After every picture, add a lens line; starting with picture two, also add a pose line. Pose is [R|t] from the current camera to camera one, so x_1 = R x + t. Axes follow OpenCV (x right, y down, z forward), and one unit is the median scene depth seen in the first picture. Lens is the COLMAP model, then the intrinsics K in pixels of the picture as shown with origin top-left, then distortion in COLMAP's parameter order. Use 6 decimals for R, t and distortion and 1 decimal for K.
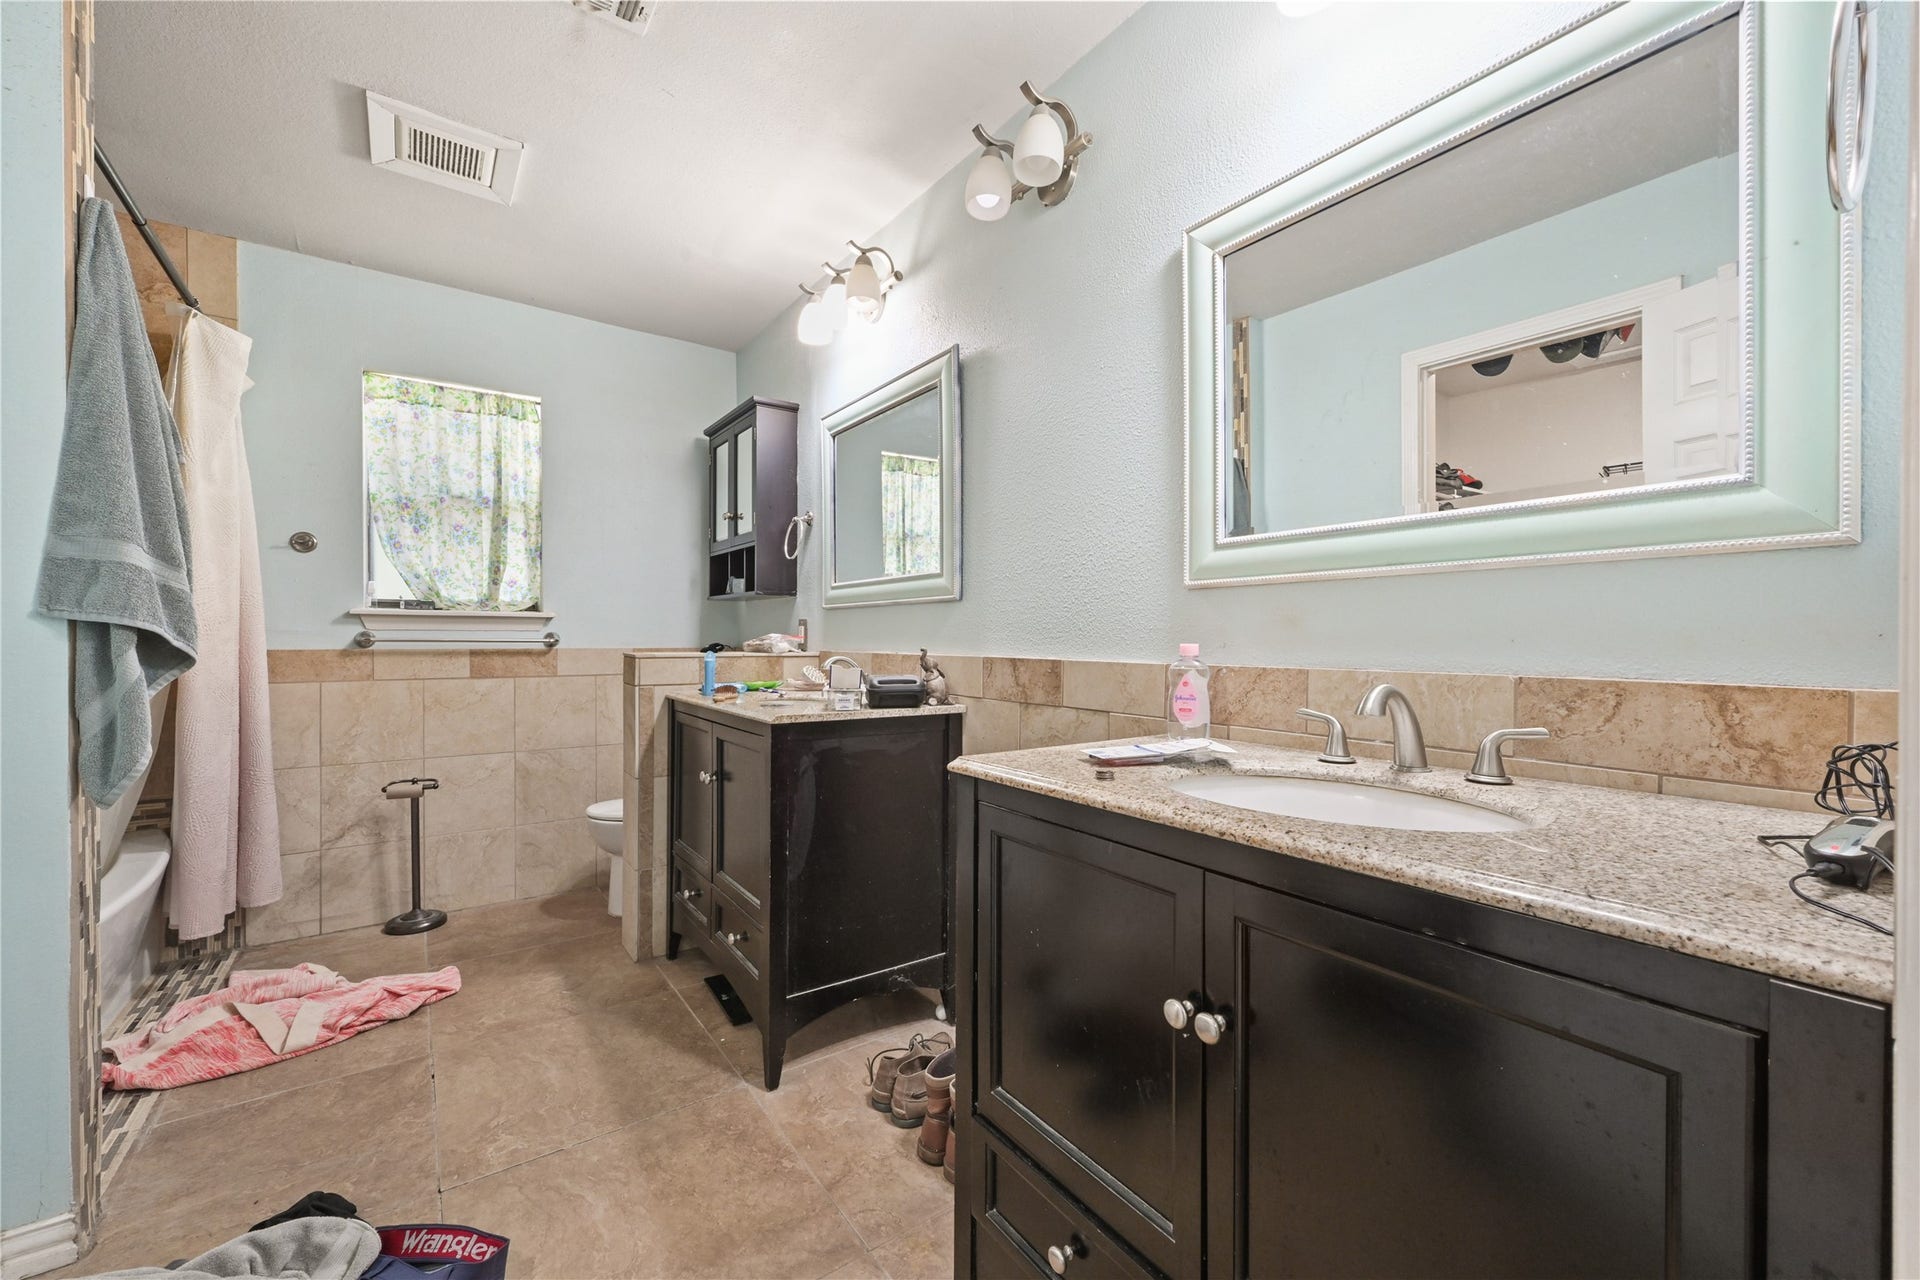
lens RADIAL K [[757.6, 0, 966.7], [0, 757.6, 643.1], [0, 0, 1]] dist [-0.011566, 0.000114]
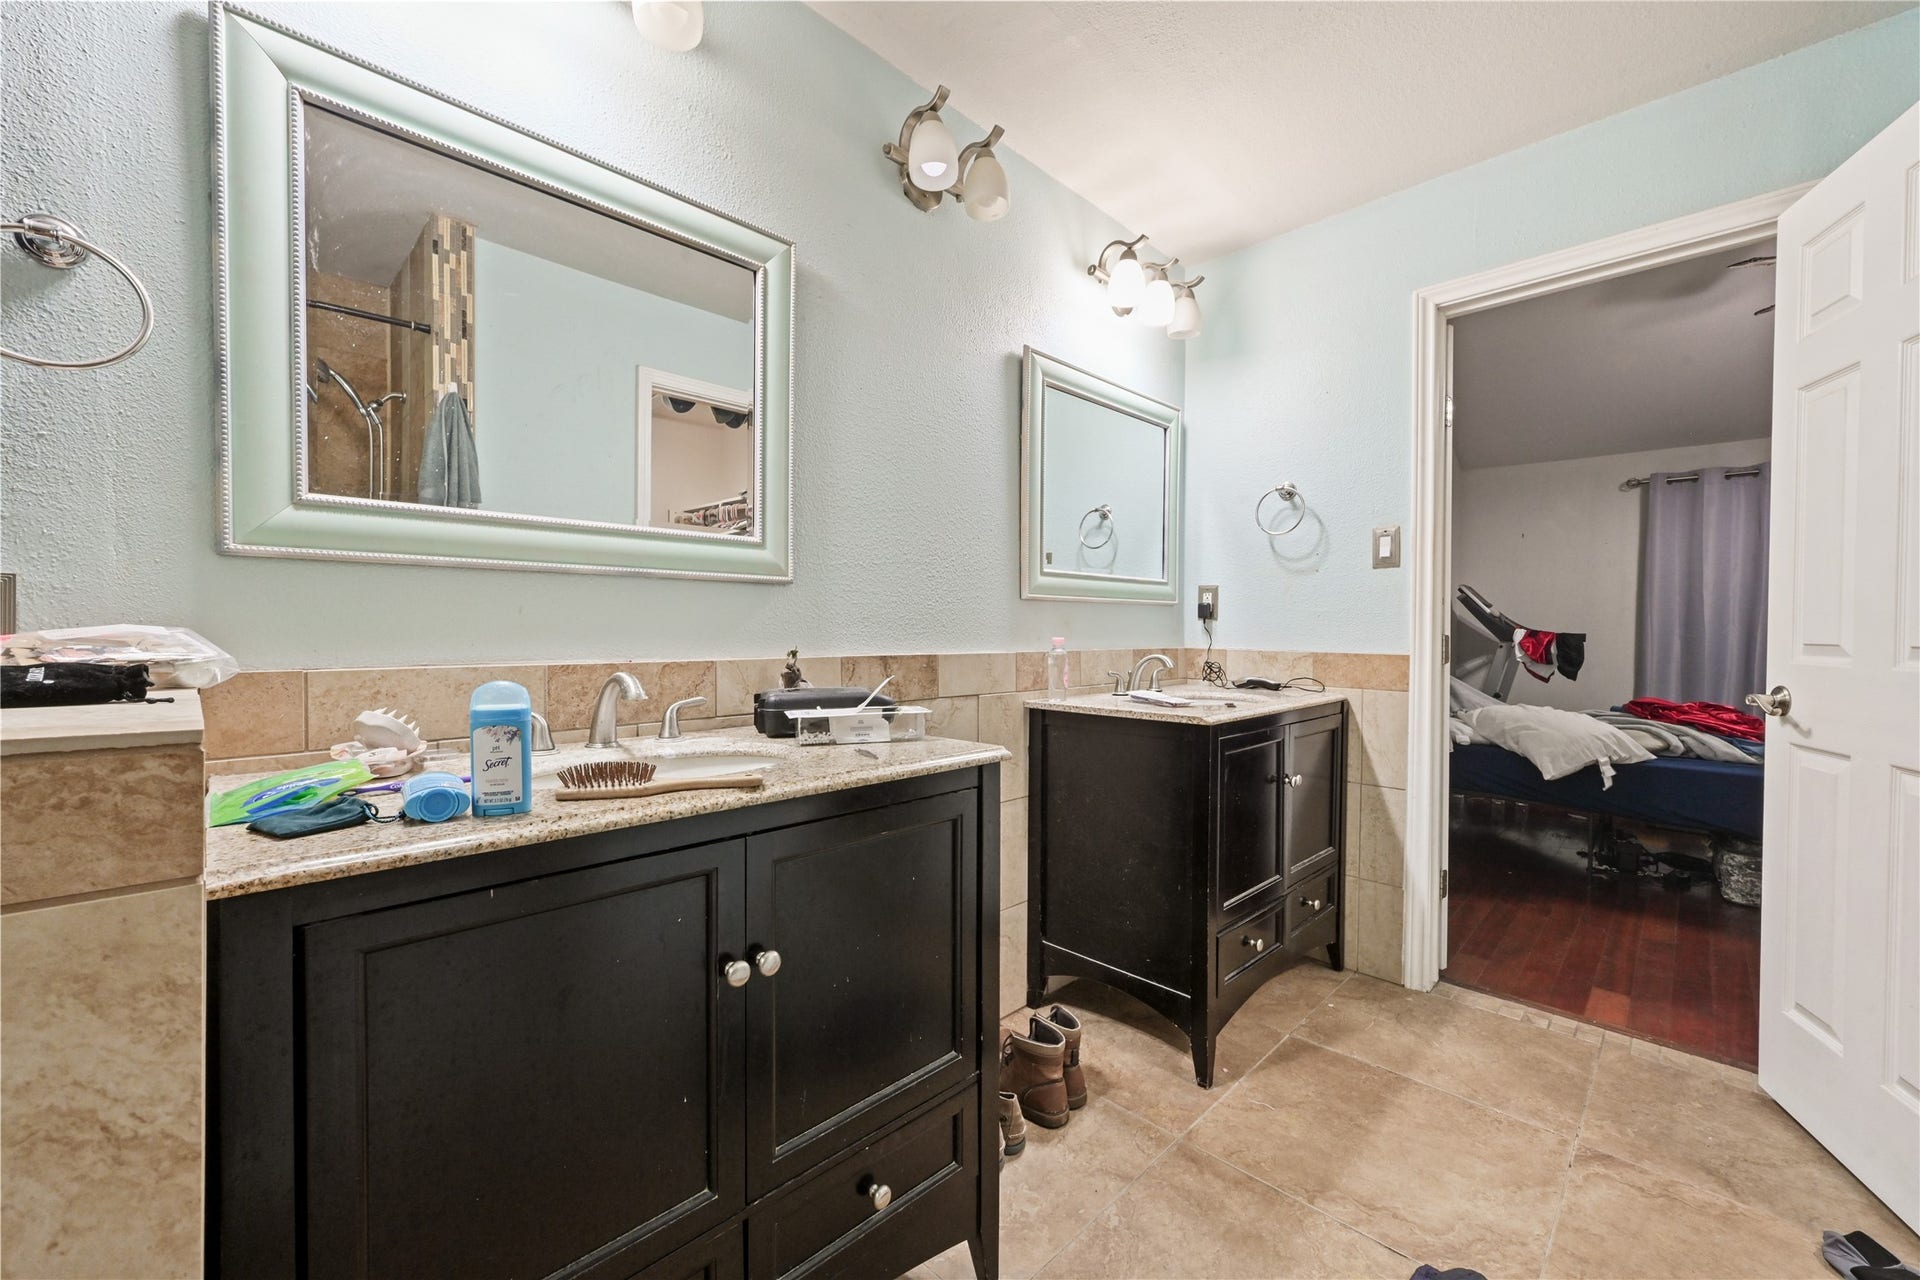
lens RADIAL K [[757.6, 0, 964.1], [0, 757.6, 634.6], [0, 0, 1]] dist [-0.011566, 0.000114]
pose [[-0.158688, -0.015887, 0.987201, -0.790978], [-0.006942, 0.999864, 0.014975, -0.018727], [-0.987304, -0.004477, -0.158777, 0.960389]]
